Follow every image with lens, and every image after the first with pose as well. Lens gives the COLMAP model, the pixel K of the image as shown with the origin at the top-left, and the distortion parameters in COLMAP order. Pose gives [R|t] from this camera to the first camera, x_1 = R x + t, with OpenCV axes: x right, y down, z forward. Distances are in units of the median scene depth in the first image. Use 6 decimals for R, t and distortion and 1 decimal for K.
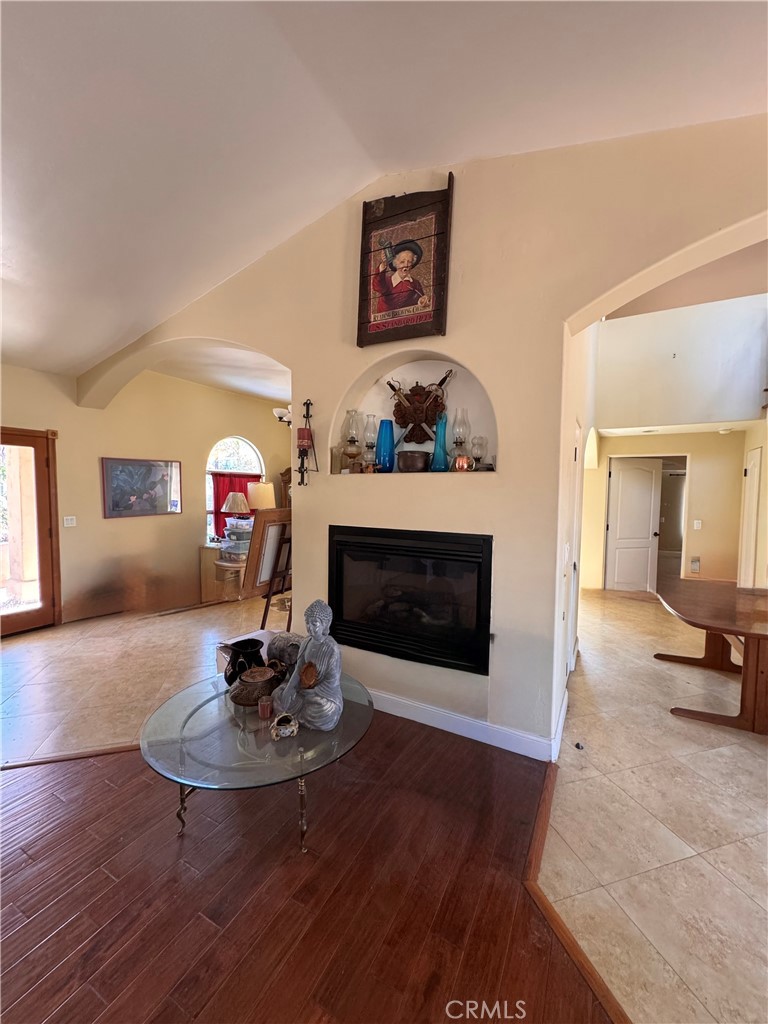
lens RADIAL K [[410.4, 0, 386.2], [0, 410.4, 512.1], [0, 0, 1]] dist [0.000910, 0.000582]
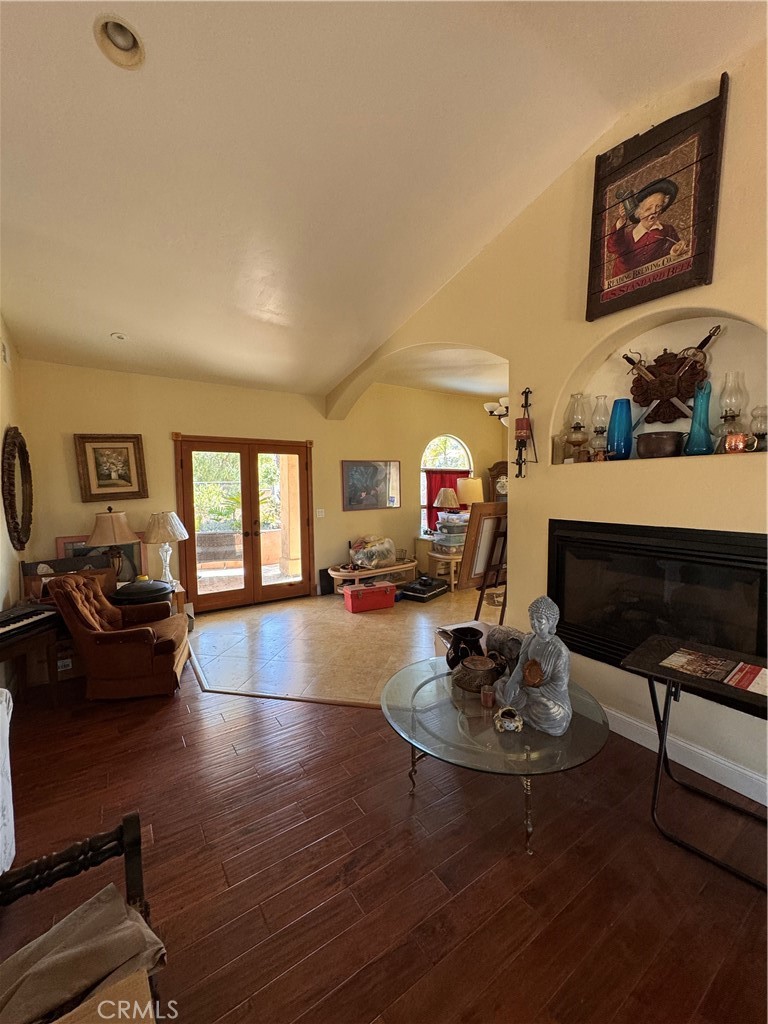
lens RADIAL K [[410.4, 0, 385.9], [0, 410.4, 511.8], [0, 0, 1]] dist [0.000910, 0.000582]
pose [[0.883637, 0.009879, -0.468069, -0.033404], [-0.005492, 0.999927, 0.010736, 0.007791], [0.468141, -0.006916, 0.883627, -0.005772]]
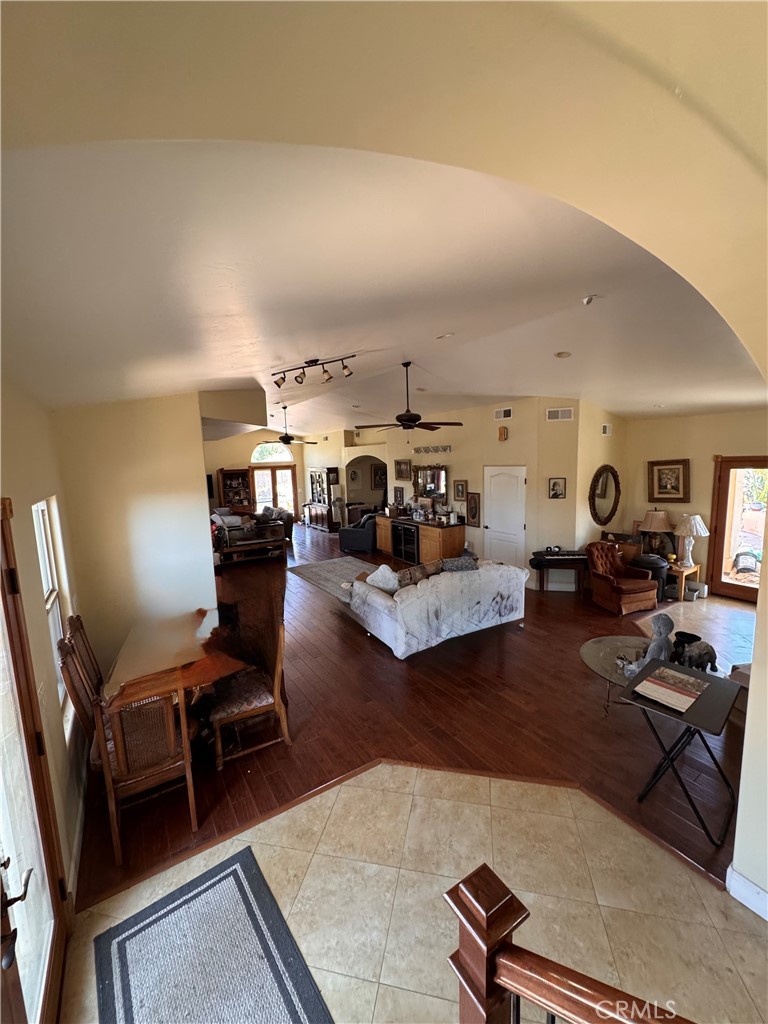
lens RADIAL K [[410.4, 0, 382.6], [0, 410.4, 513.0], [0, 0, 1]] dist [0.000910, 0.000582]
pose [[-0.487118, 0.118355, -0.865279, 1.440377], [-0.021836, 0.988814, 0.147545, -0.318366], [0.873063, 0.090766, -0.479085, 0.691267]]
